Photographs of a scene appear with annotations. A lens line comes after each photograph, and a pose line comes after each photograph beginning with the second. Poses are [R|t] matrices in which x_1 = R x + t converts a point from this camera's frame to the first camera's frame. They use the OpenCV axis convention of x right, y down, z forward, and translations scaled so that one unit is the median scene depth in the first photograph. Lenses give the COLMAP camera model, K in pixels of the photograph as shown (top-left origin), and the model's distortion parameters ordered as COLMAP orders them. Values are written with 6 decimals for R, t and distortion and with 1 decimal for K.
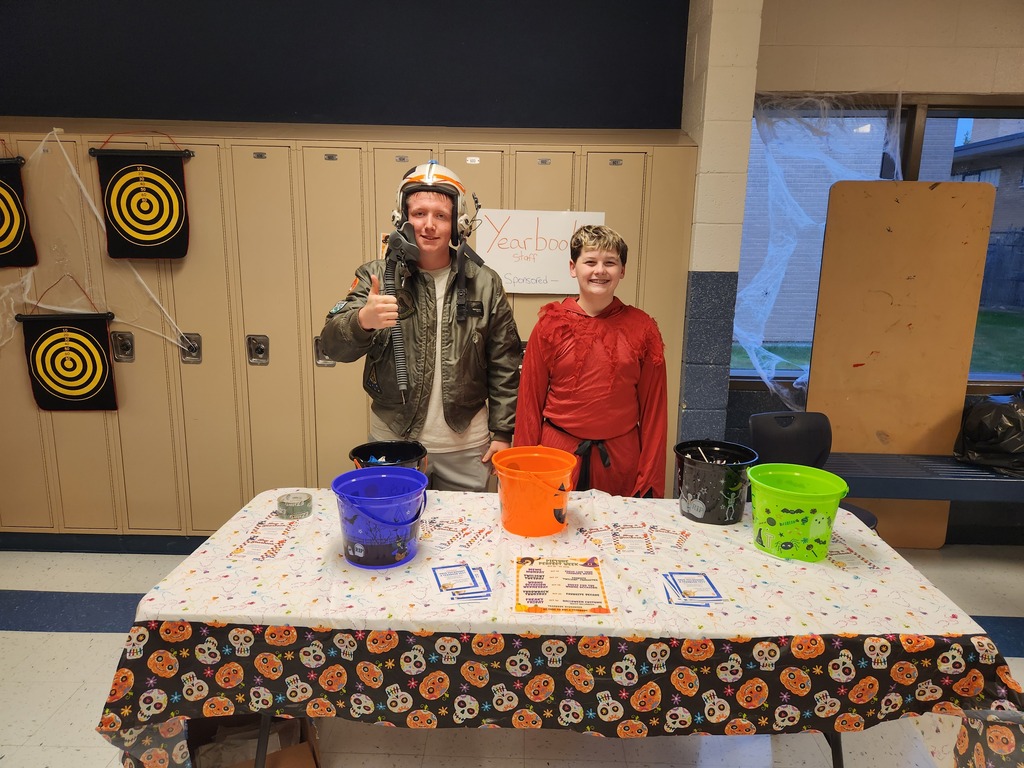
lens RADIAL K [[687.1, 0, 514.0], [0, 687.1, 382.6], [0, 0, 1]] dist [0.023789, -0.004782]
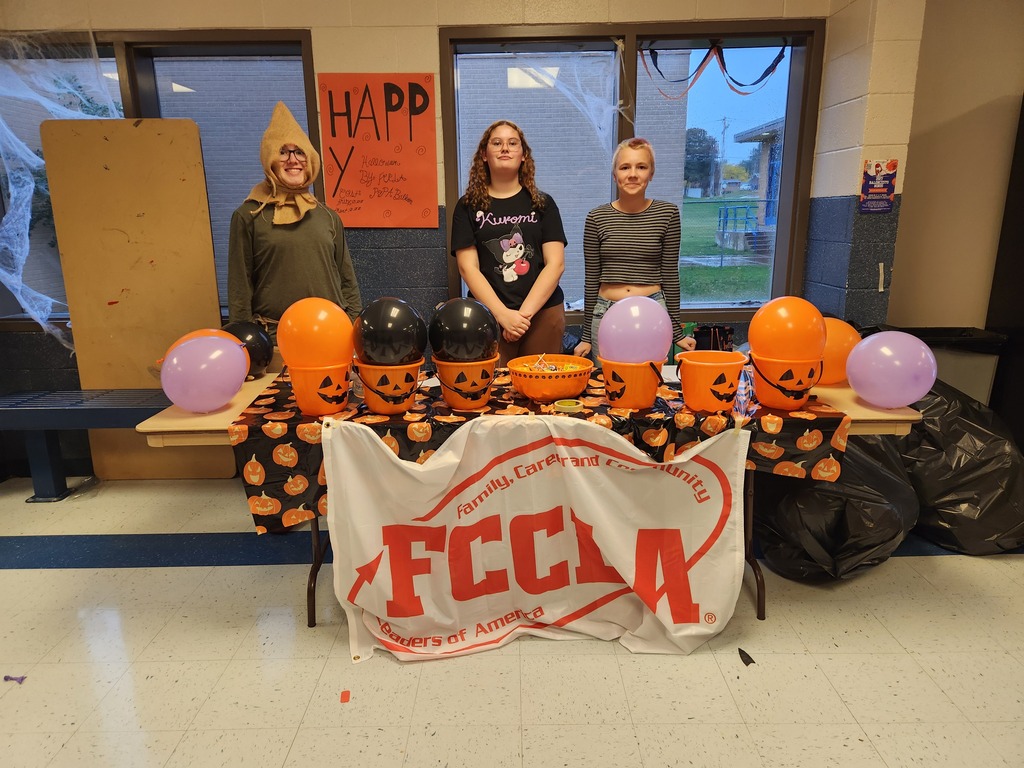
lens RADIAL K [[687.1, 0, 512.6], [0, 687.1, 379.4], [0, 0, 1]] dist [0.023789, -0.004782]
pose [[0.999462, -0.032103, -0.006751, 1.104071], [0.032314, 0.998905, 0.033838, 0.073009], [0.005657, -0.034038, 0.999405, -0.027691]]
